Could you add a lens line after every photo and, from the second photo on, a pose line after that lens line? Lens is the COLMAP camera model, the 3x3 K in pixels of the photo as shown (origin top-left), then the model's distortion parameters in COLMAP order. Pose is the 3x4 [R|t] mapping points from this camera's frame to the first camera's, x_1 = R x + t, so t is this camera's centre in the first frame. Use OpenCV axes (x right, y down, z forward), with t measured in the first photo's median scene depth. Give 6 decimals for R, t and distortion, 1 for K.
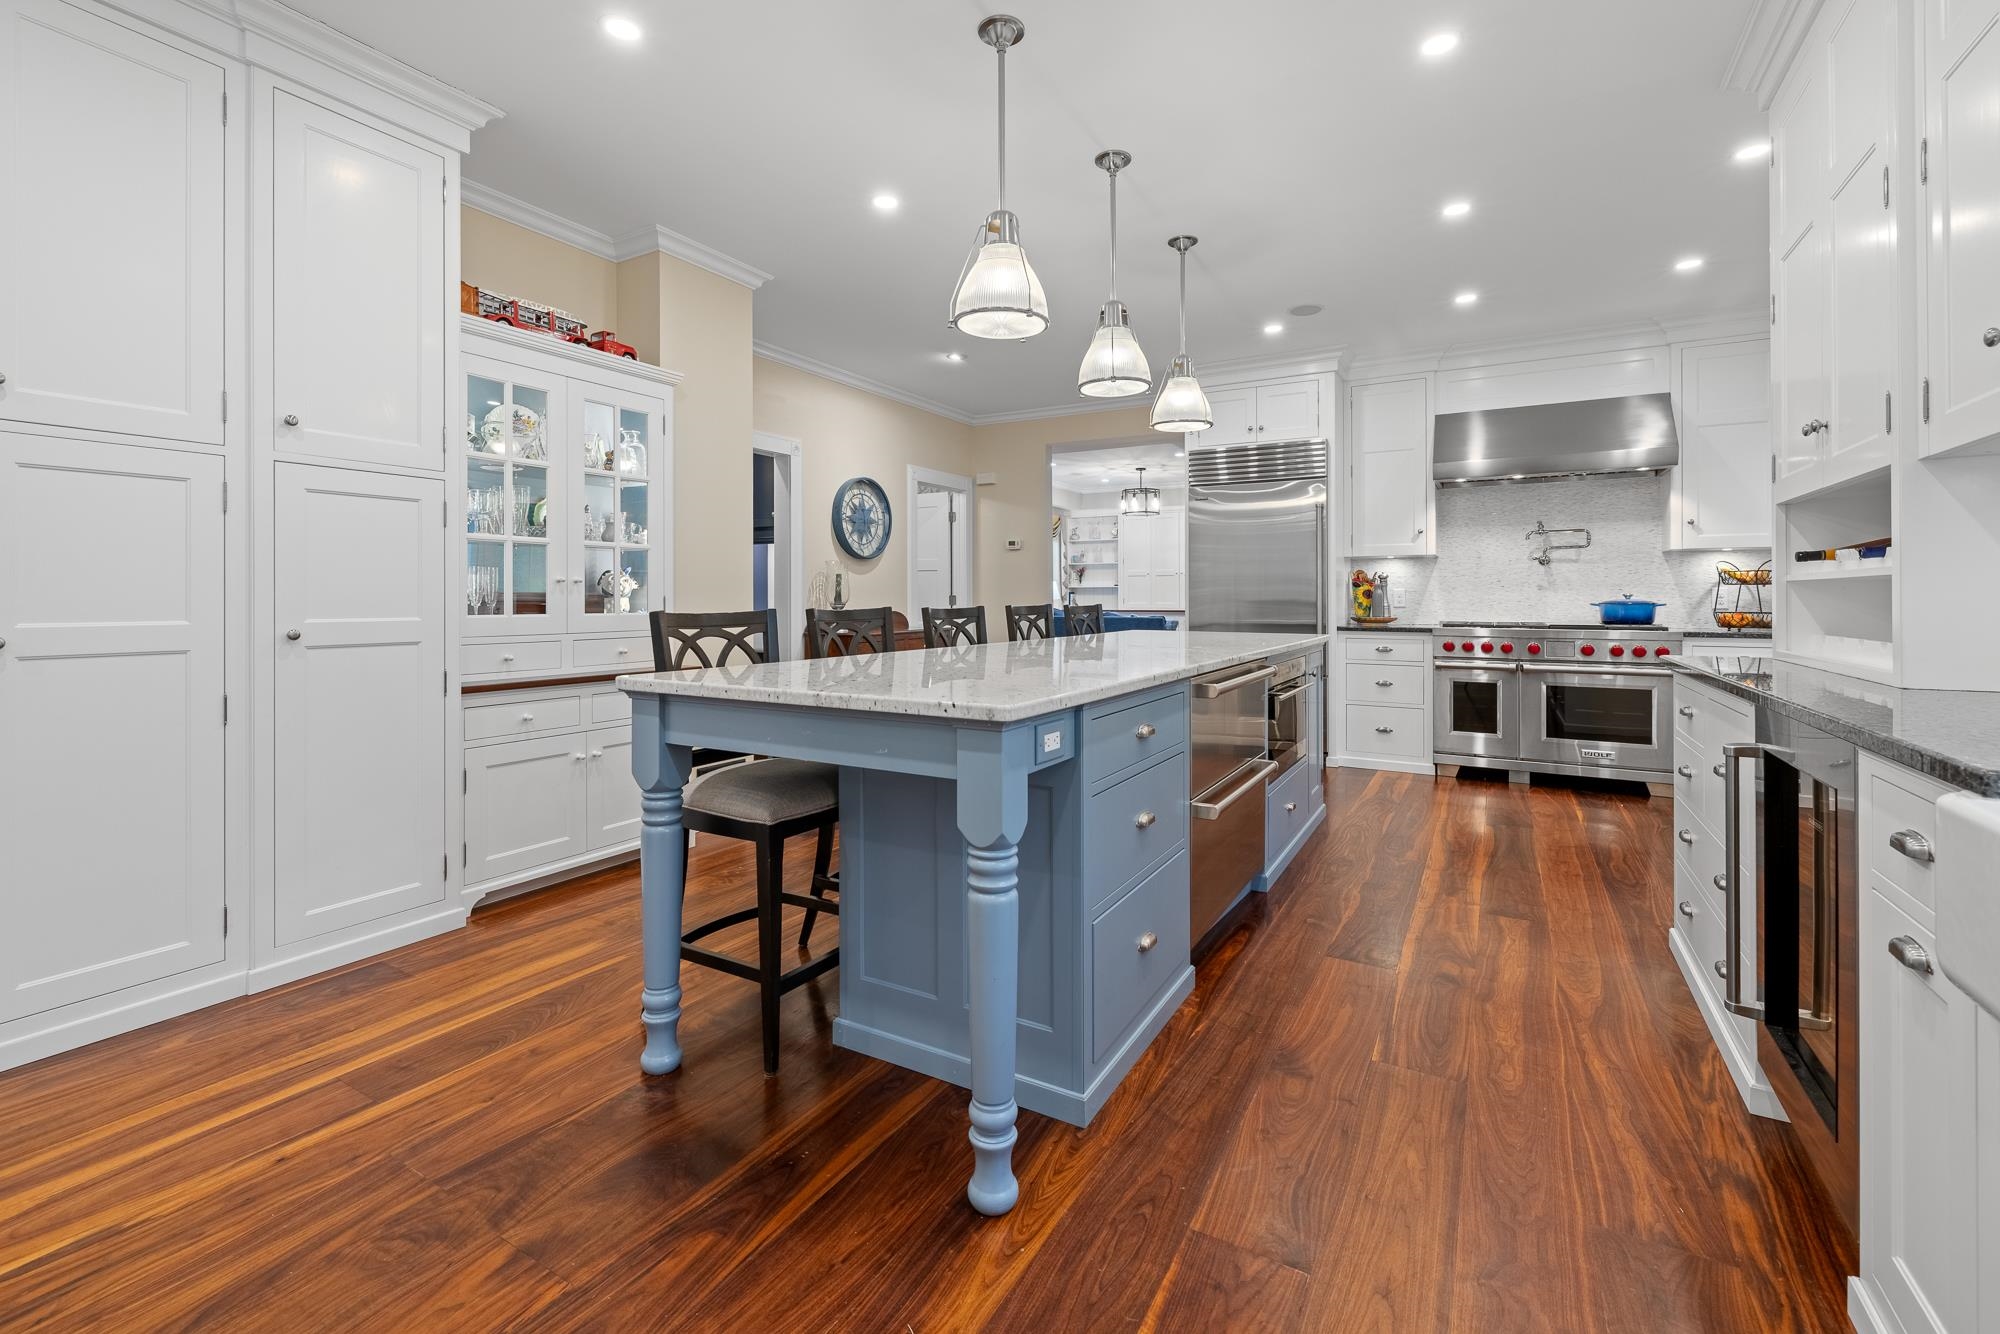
lens RADIAL K [[863.3, 0, 1005.8], [0, 863.3, 597.1], [0, 0, 1]] dist [-0.000847, 0.000105]
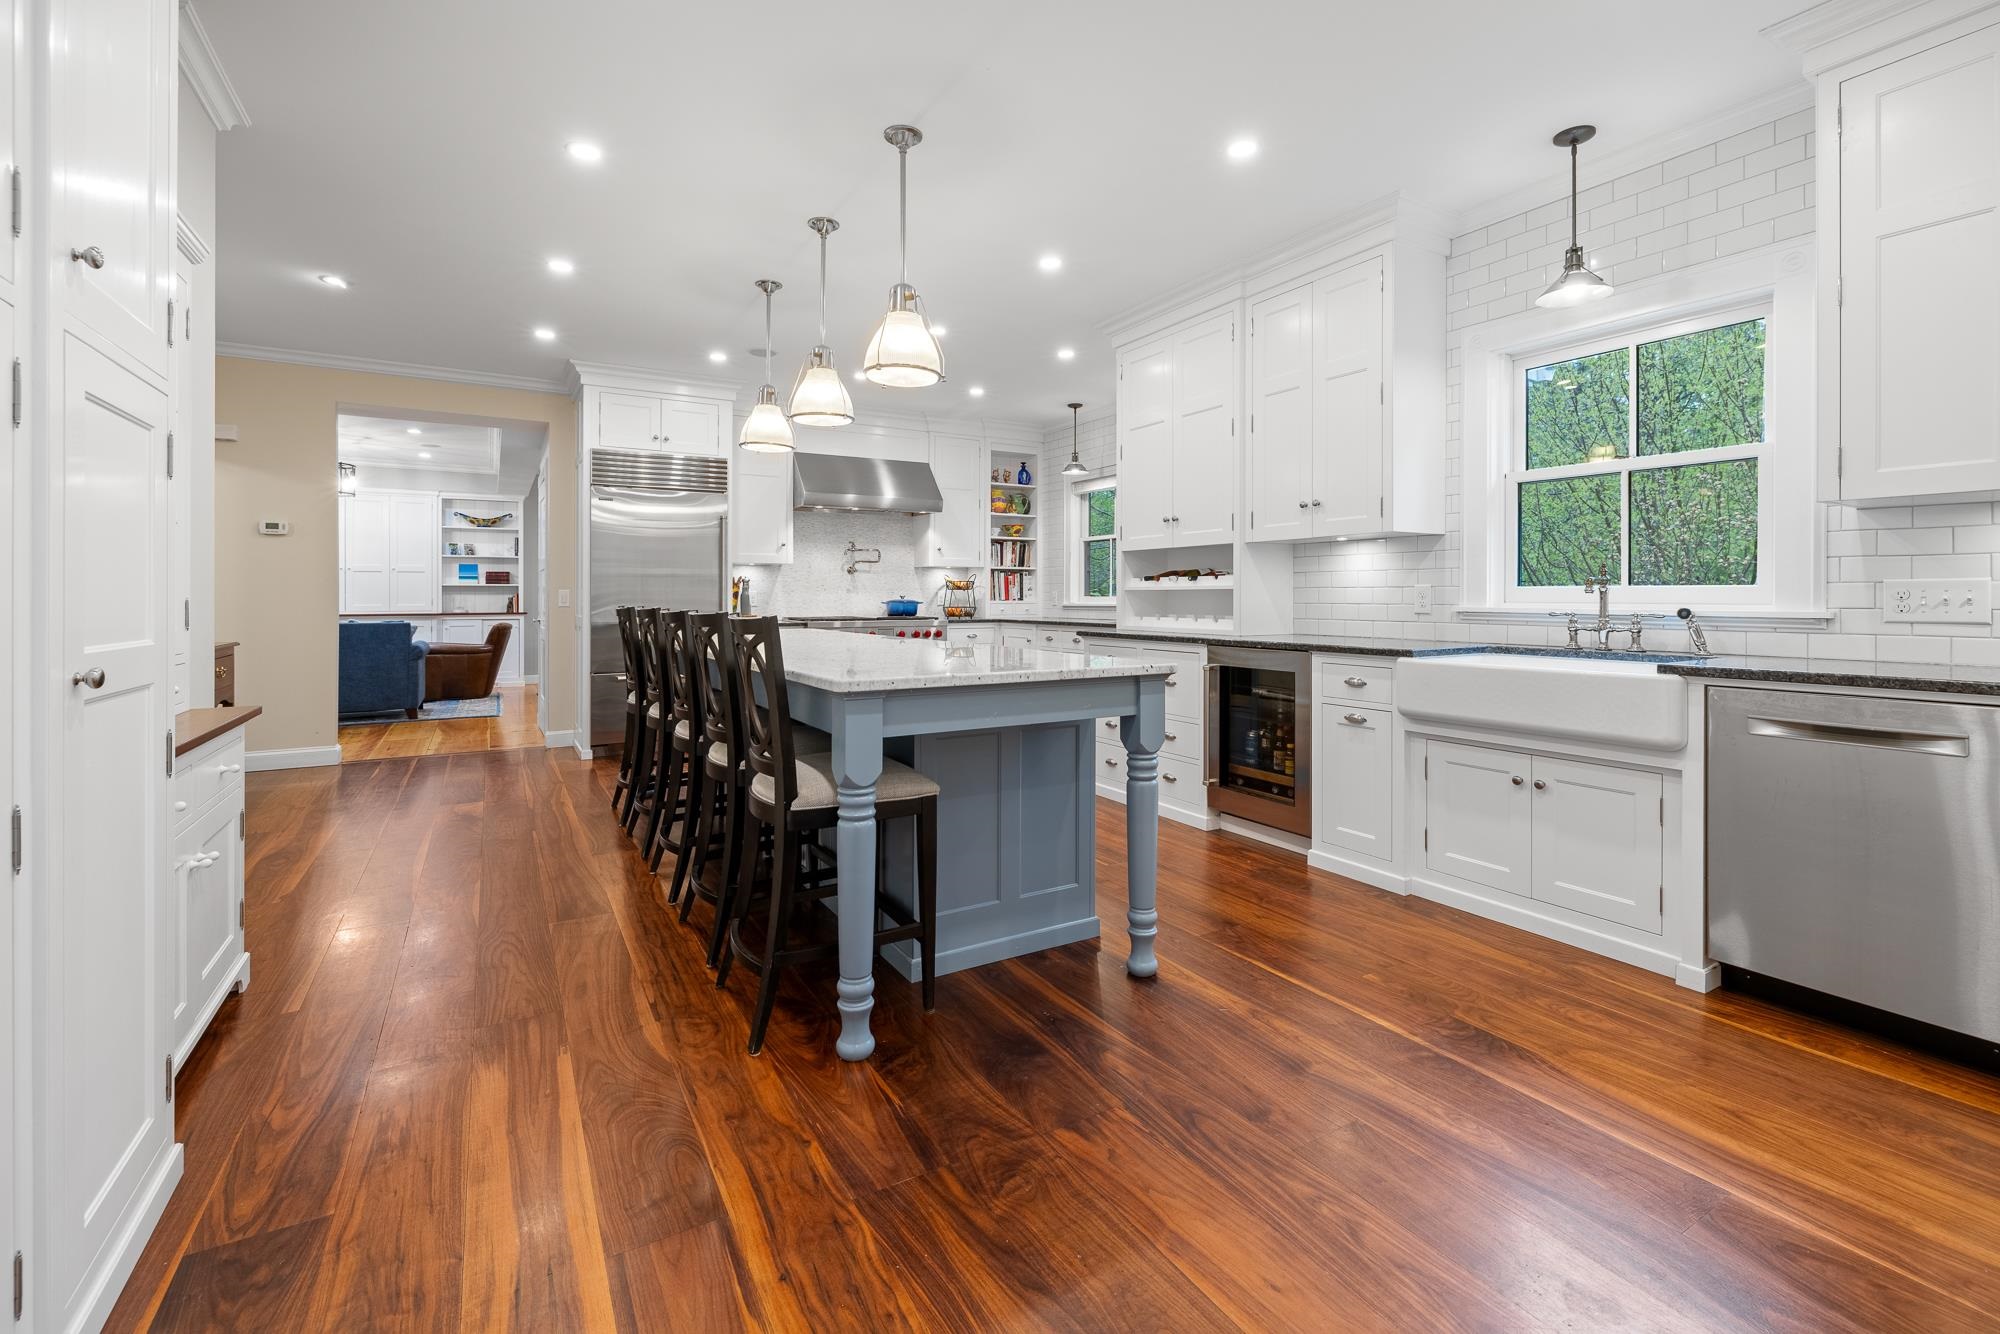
lens RADIAL K [[863.3, 0, 1005.8], [0, 863.3, 597.1], [0, 0, 1]] dist [-0.000847, 0.000105]
pose [[0.488571, -0.000950, 0.872523, -0.909602], [0.000090, 0.999999, 0.001039, -0.004546], [-0.872524, -0.000429, 0.488571, 0.250709]]
